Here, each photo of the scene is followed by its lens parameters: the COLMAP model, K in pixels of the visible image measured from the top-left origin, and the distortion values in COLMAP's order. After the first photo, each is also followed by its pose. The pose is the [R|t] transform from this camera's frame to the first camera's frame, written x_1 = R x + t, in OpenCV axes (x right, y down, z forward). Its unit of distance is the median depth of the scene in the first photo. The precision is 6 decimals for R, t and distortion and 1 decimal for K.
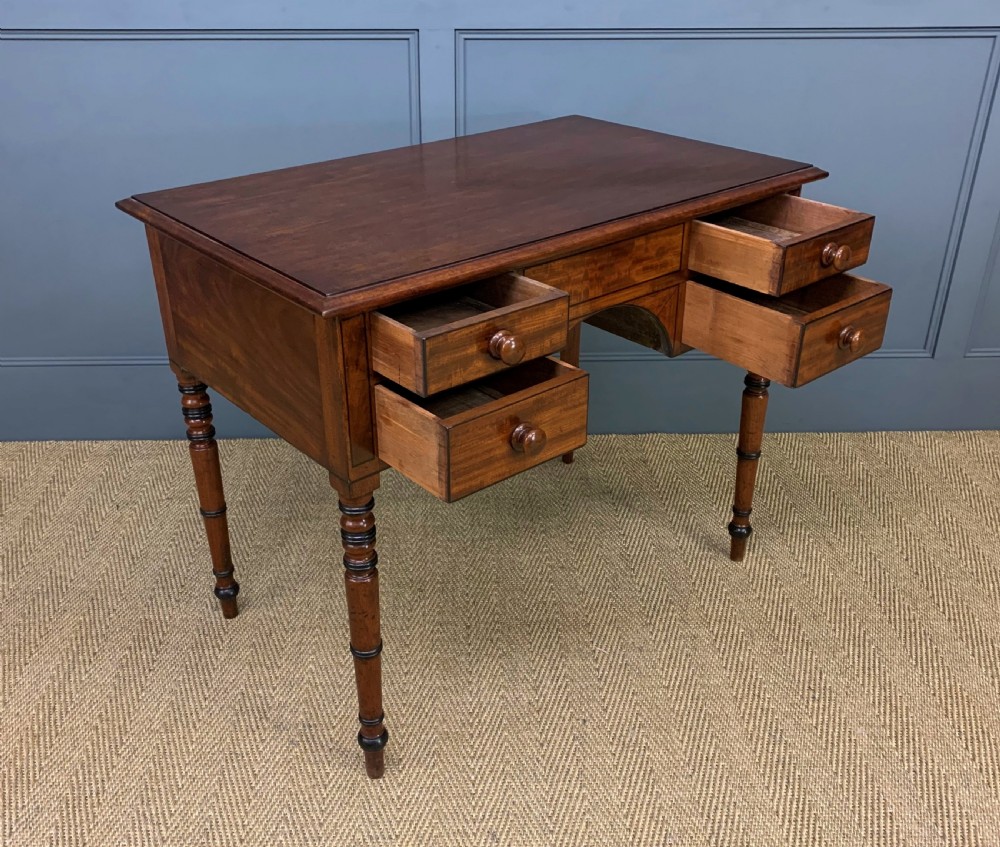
lens RADIAL K [[989.2, 0, 472.9], [0, 989.2, 401.7], [0, 0, 1]] dist [0.107324, -0.267890]
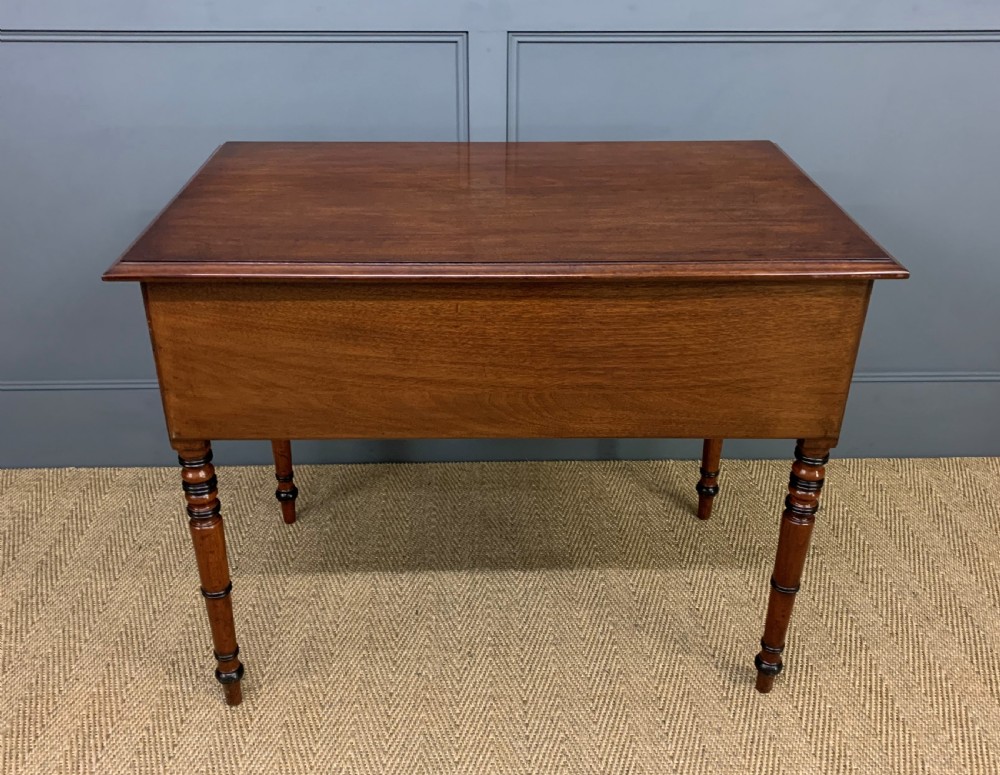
lens RADIAL K [[948.0, 0, 502.2], [0, 948.0, 376.2], [0, 0, 1]] dist [0.011735, -0.004995]
pose [[0.999995, 0.001451, 0.002933, -0.028254], [-0.001486, 0.999925, 0.012155, -0.078356], [-0.002915, -0.012159, 0.999922, 0.148651]]
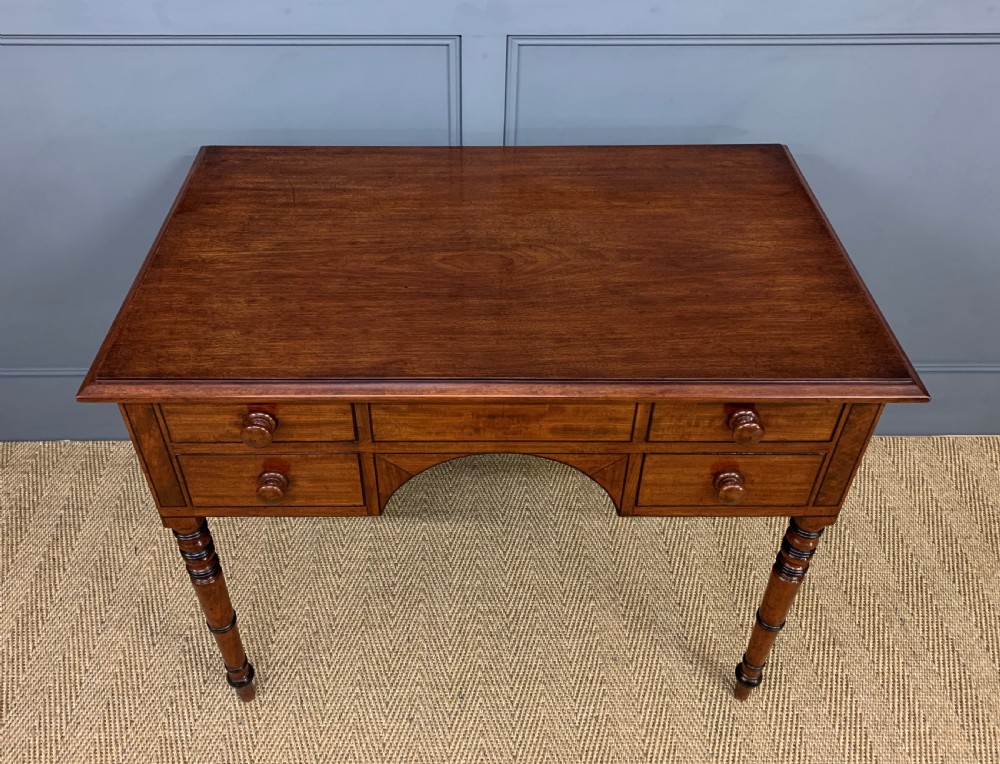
lens RADIAL K [[854.4, 0, 477.5], [0, 854.4, 341.8], [0, 0, 1]] dist [-0.002908, 0.024149]
pose [[0.999887, 0.012117, -0.008887, -0.036714], [-0.009600, 0.970091, 0.242552, -0.339665], [0.011560, -0.242439, 0.970098, 0.329537]]
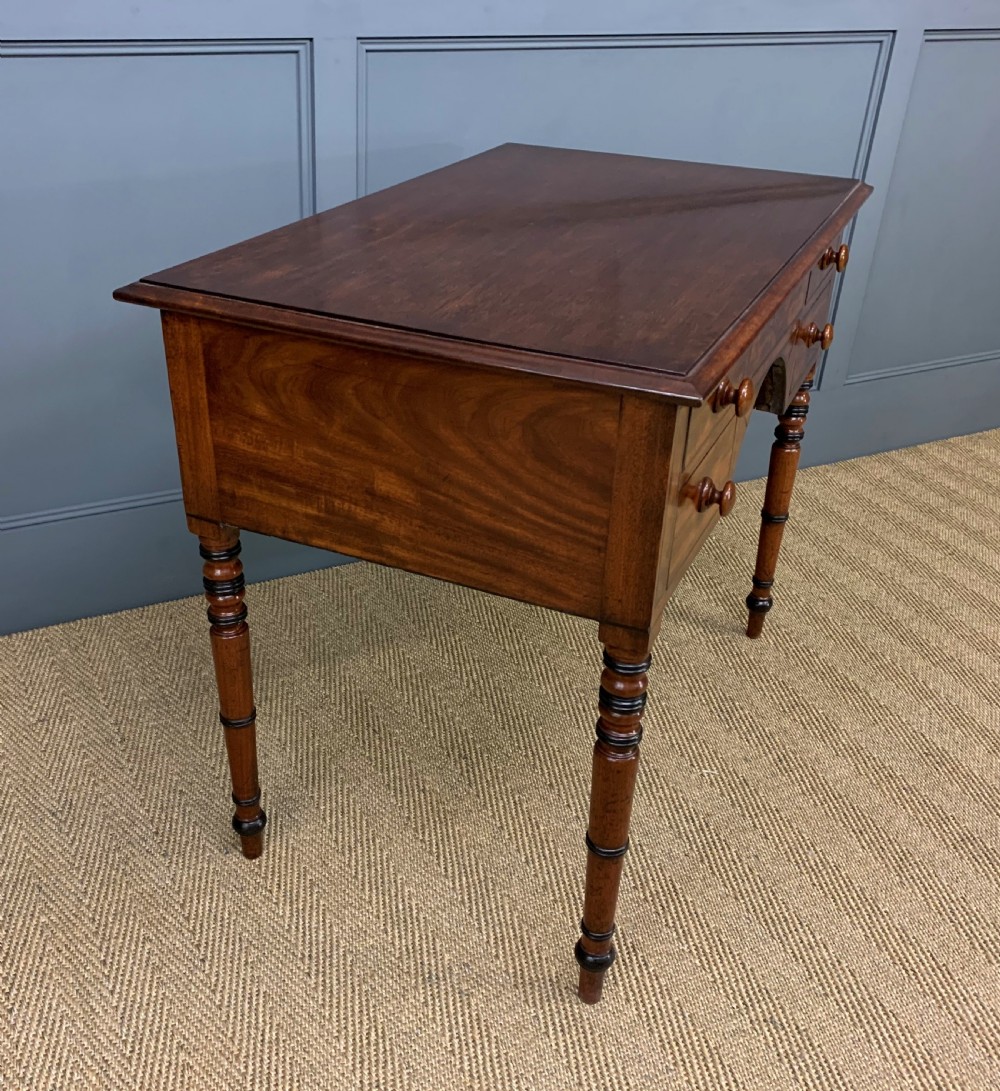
lens RADIAL K [[1104.3, 0, 426.1], [0, 1104.3, 539.6], [0, 0, 1]] dist [0.012905, -0.005253]
pose [[0.913983, -0.174388, 0.366365, -0.392444], [0.160524, 0.984671, 0.068232, -0.047352], [-0.372647, -0.003552, 0.927966, 0.211400]]
